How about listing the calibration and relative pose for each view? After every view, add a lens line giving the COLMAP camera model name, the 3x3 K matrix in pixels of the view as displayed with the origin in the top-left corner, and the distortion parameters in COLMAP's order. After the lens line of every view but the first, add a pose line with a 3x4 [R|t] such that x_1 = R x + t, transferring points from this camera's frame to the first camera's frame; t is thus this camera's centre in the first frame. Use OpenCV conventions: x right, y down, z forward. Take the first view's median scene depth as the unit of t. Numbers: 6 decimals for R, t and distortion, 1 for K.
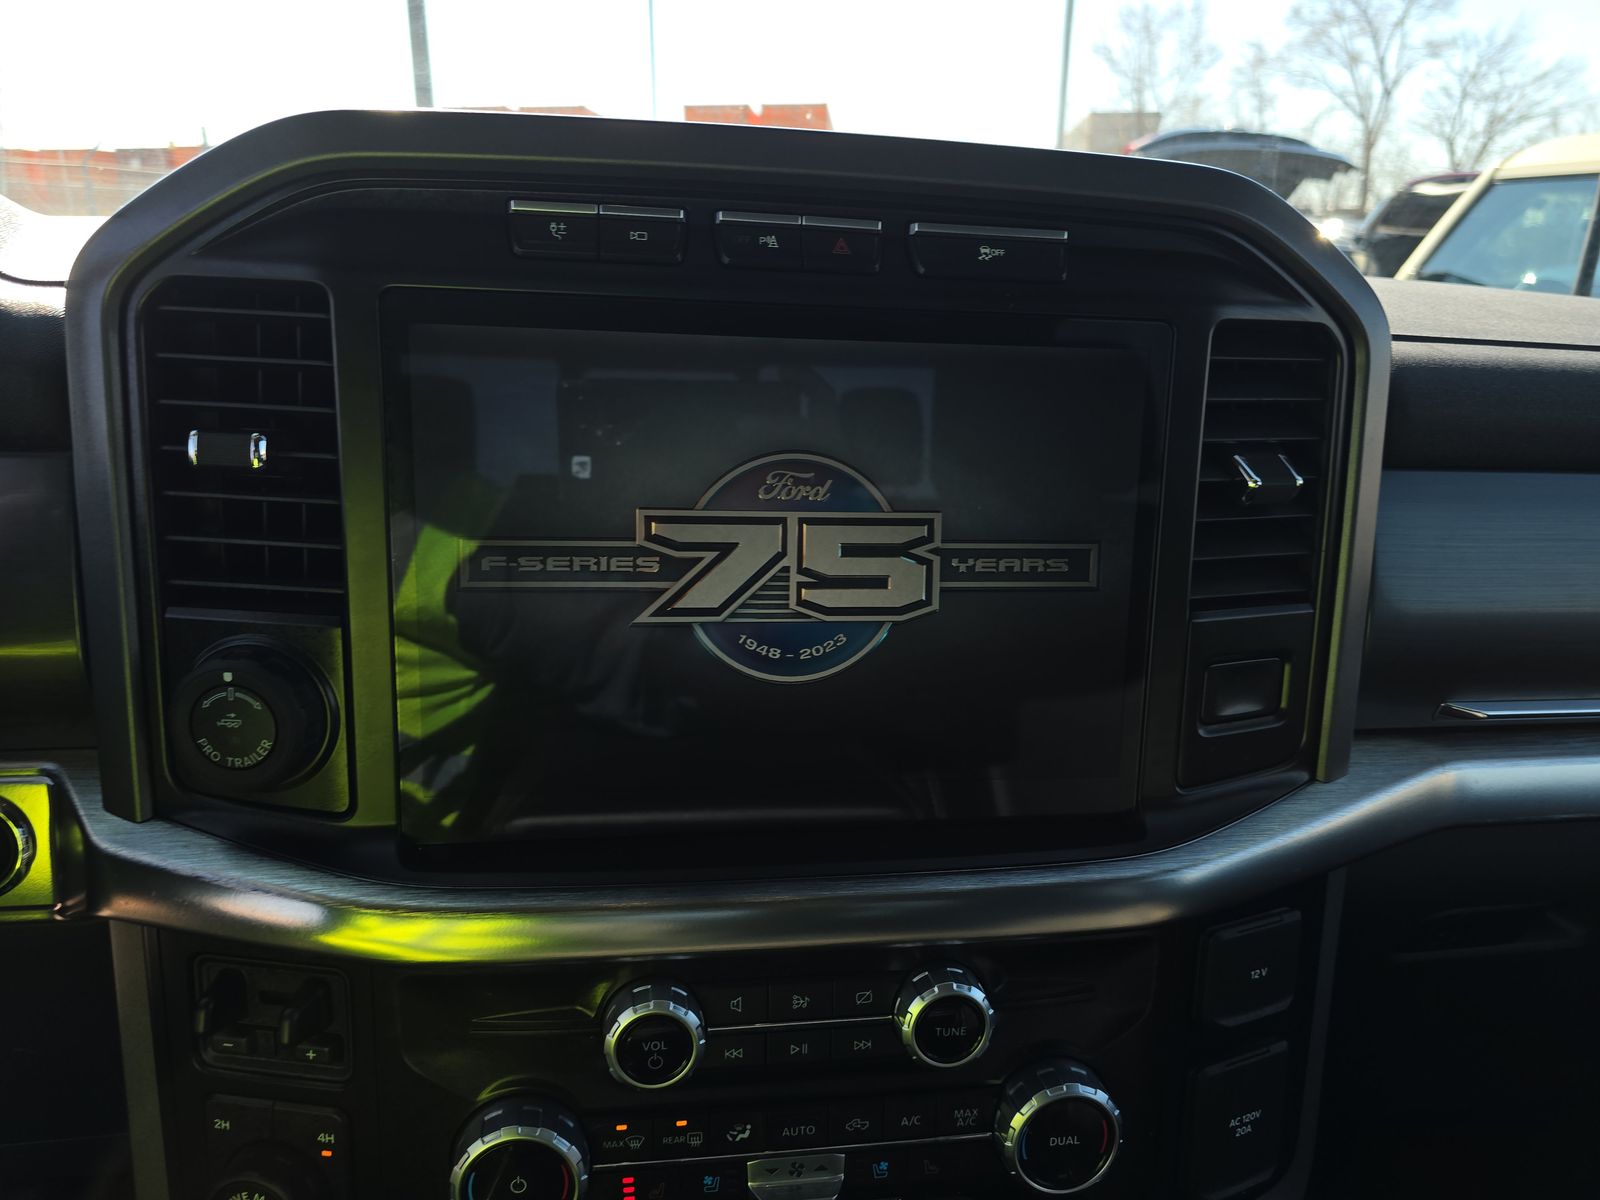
lens RADIAL K [[1052.0, 0, 793.7], [0, 1052.0, 611.7], [0, 0, 1]] dist [0.046973, -0.060800]
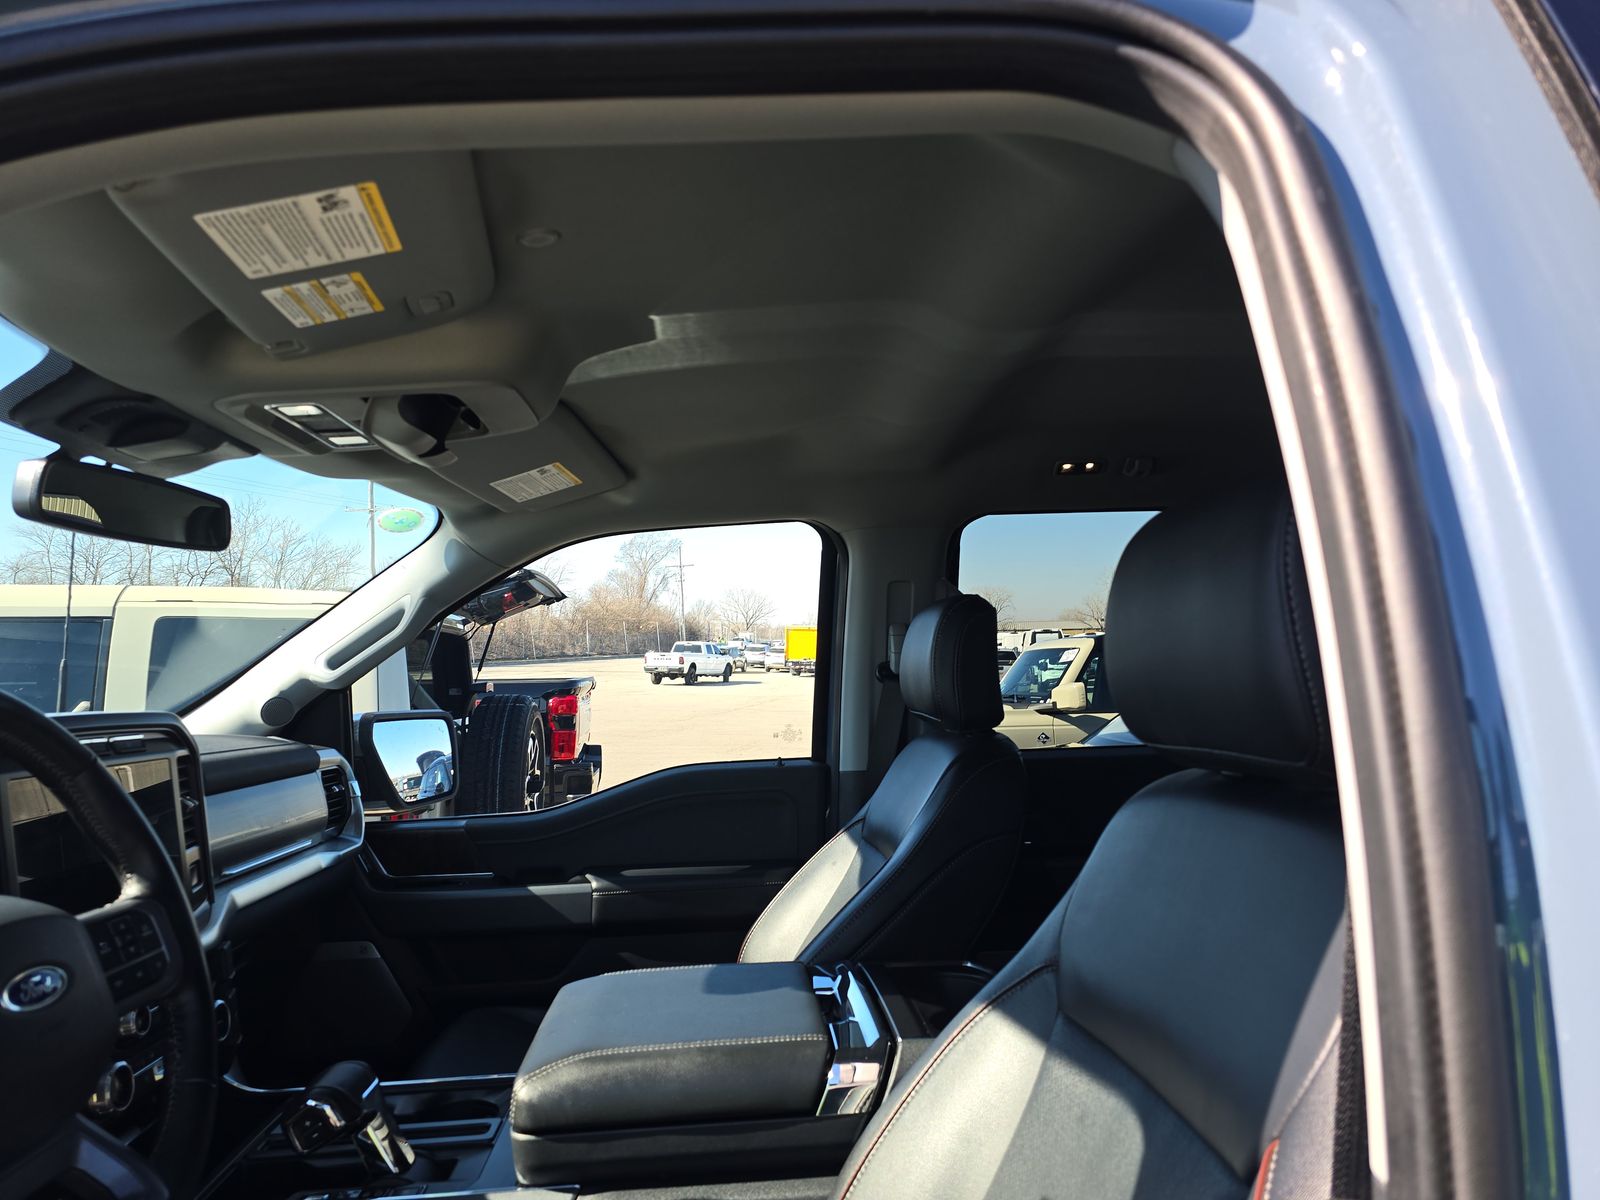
lens RADIAL K [[1052.0, 0, 793.7], [0, 1052.0, 611.7], [0, 0, 1]] dist [0.046973, -0.060800]
pose [[0.104707, 0.023102, 0.994235, -2.469909], [0.319507, 0.945950, -0.055628, 0.076430], [-0.941781, 0.323490, 0.091666, -1.125477]]
